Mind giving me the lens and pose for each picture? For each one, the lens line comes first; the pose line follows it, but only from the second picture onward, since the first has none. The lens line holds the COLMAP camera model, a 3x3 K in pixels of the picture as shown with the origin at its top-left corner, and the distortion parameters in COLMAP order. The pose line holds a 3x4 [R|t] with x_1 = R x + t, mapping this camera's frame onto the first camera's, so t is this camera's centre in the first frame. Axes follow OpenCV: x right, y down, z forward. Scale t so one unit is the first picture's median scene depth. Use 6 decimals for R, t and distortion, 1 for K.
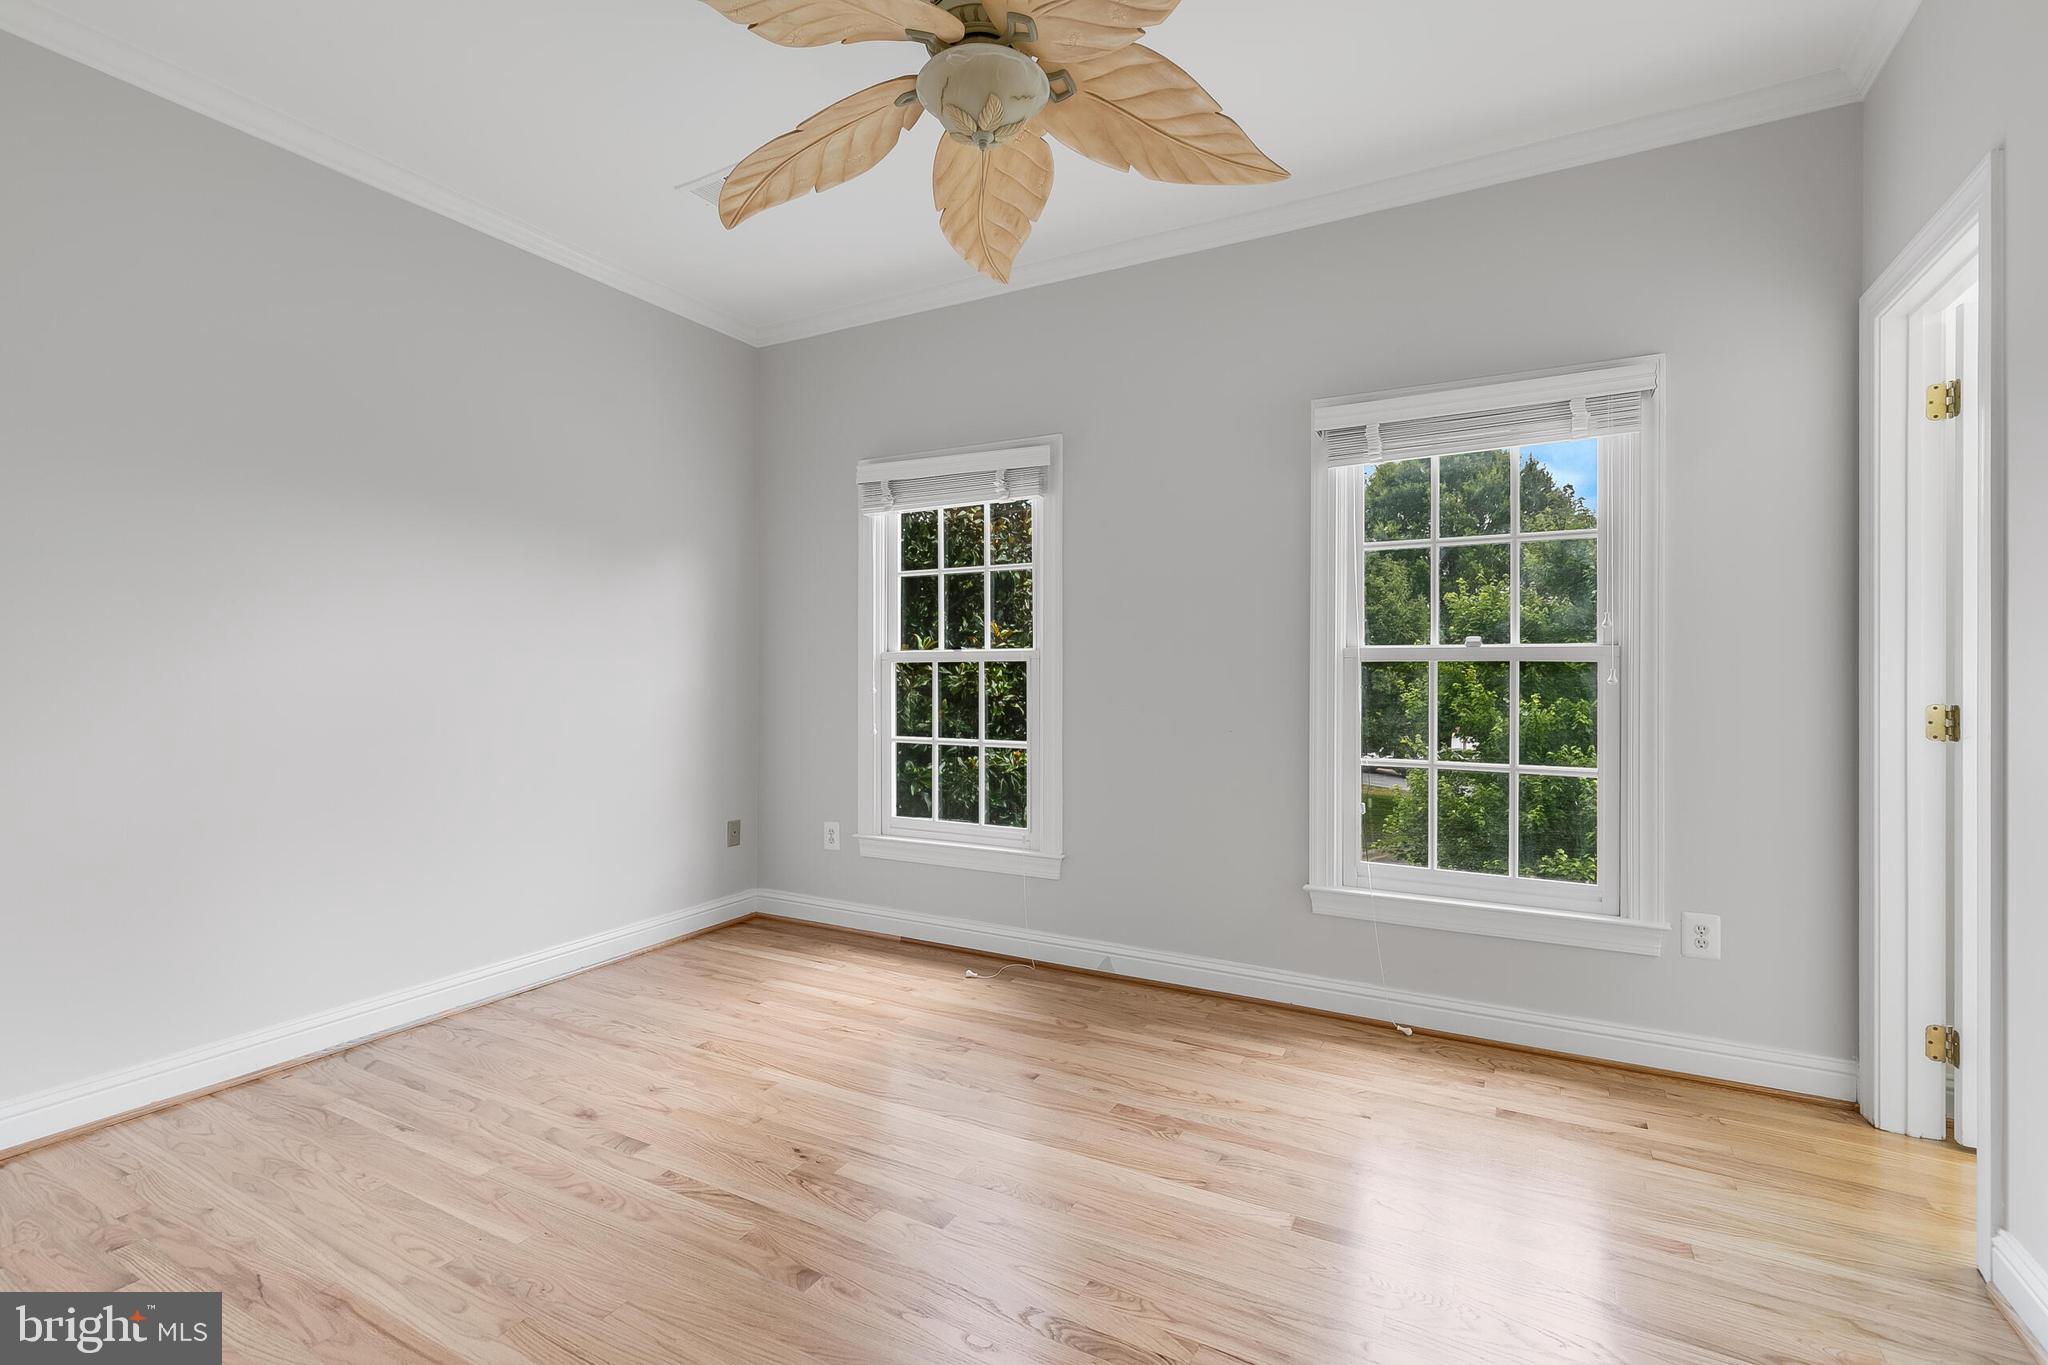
lens RADIAL K [[918.0, 0, 1020.0], [0, 918.0, 673.9], [0, 0, 1]] dist [0.003076, -0.000727]
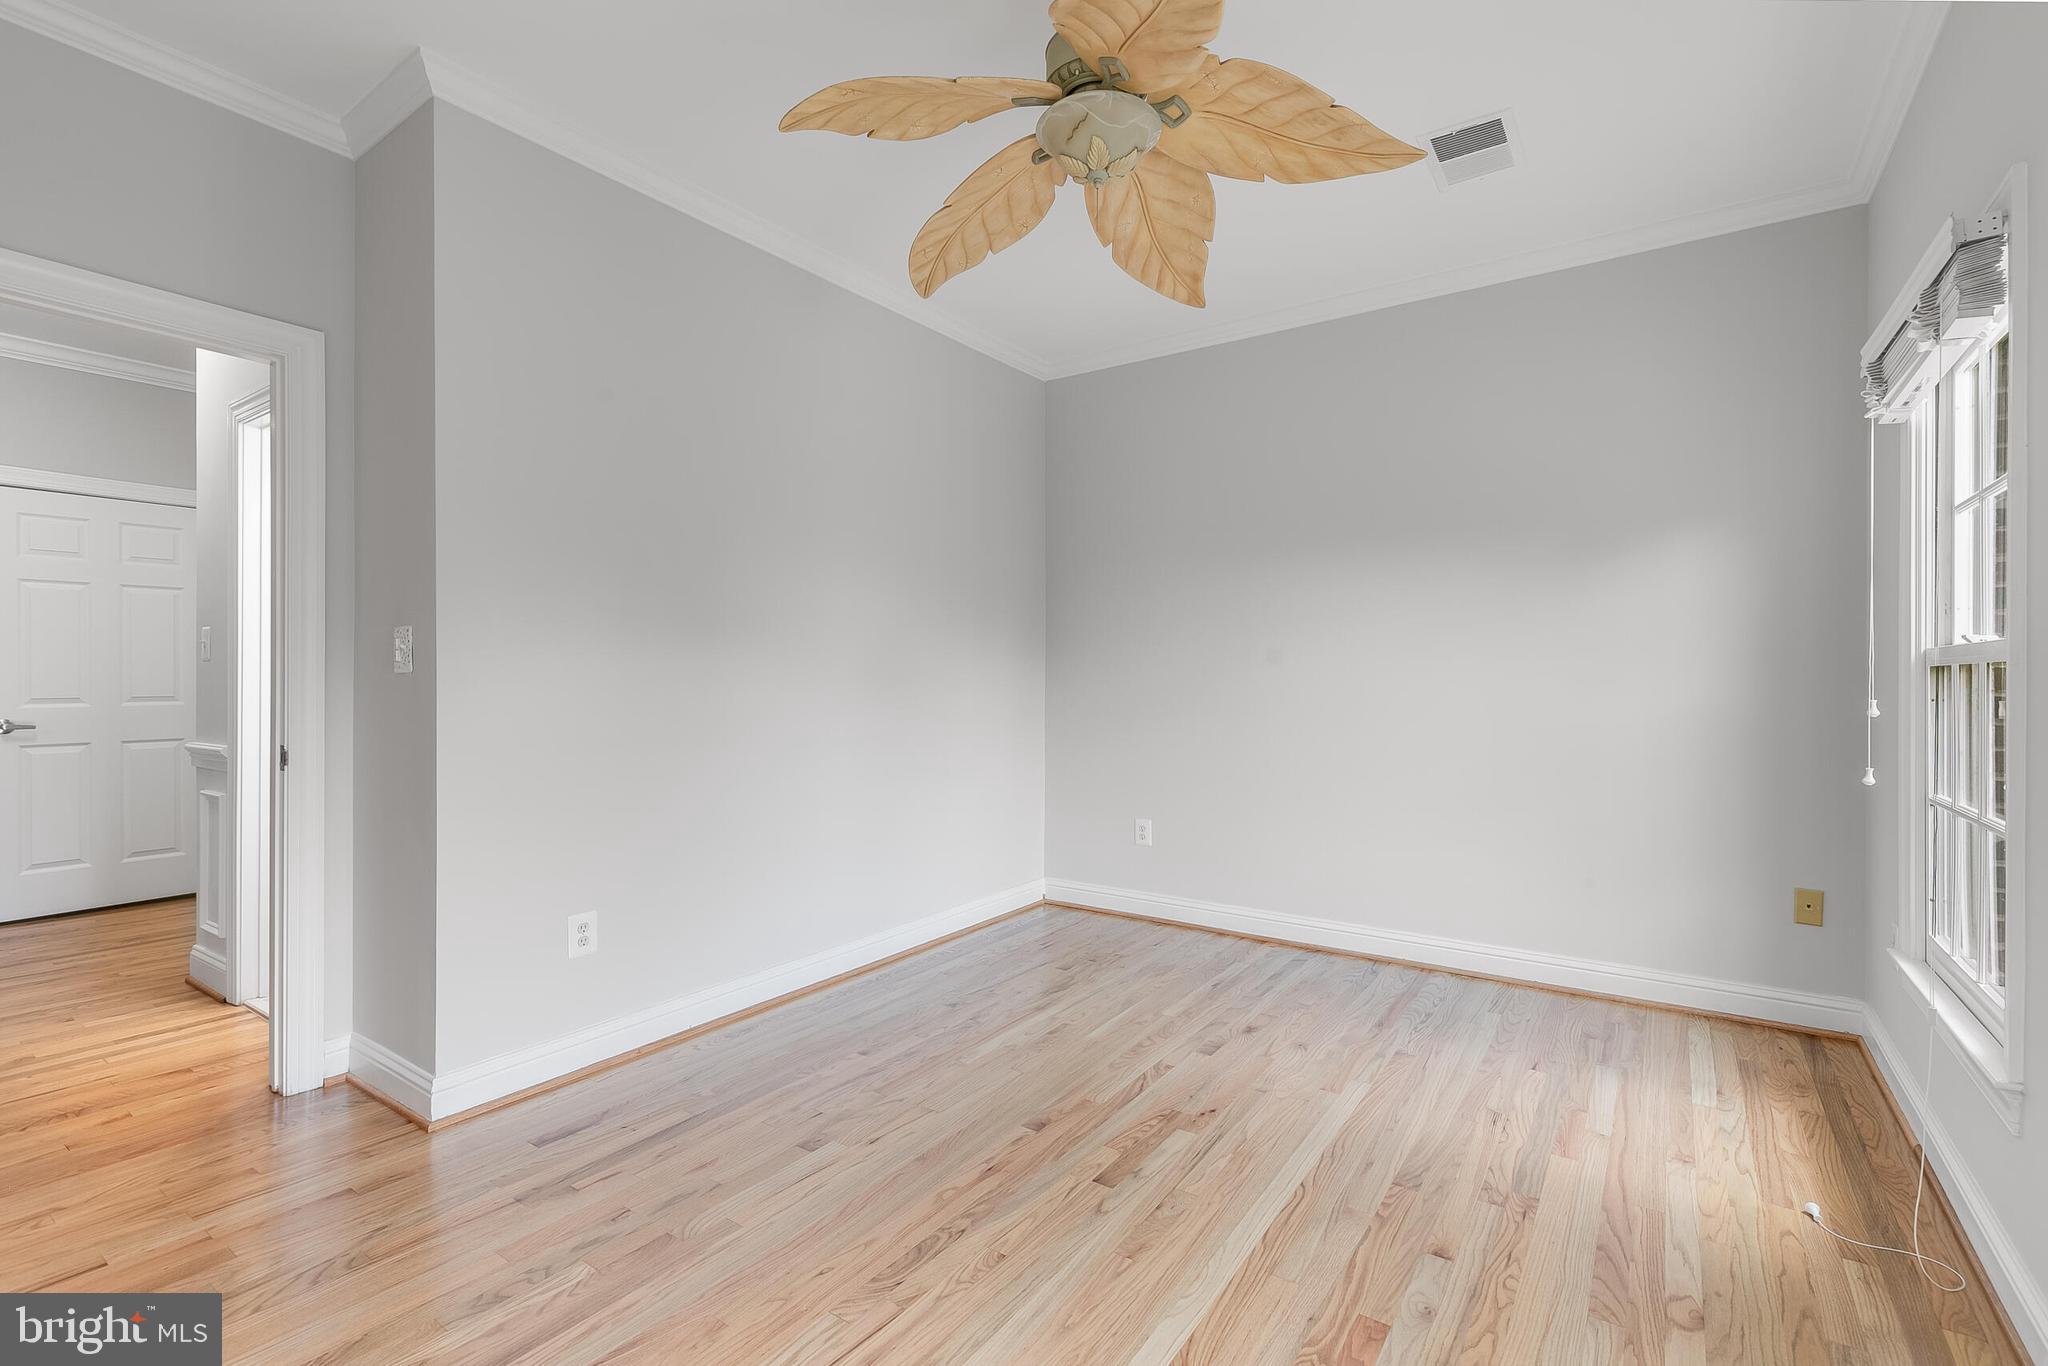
lens RADIAL K [[918.0, 0, 1019.9], [0, 918.0, 676.3], [0, 0, 1]] dist [0.003076, -0.000727]
pose [[-0.109747, -0.002966, -0.993955, 0.744040], [-0.007348, 0.999971, -0.002172, 0.000378], [0.993932, 0.007065, -0.109766, 0.748004]]
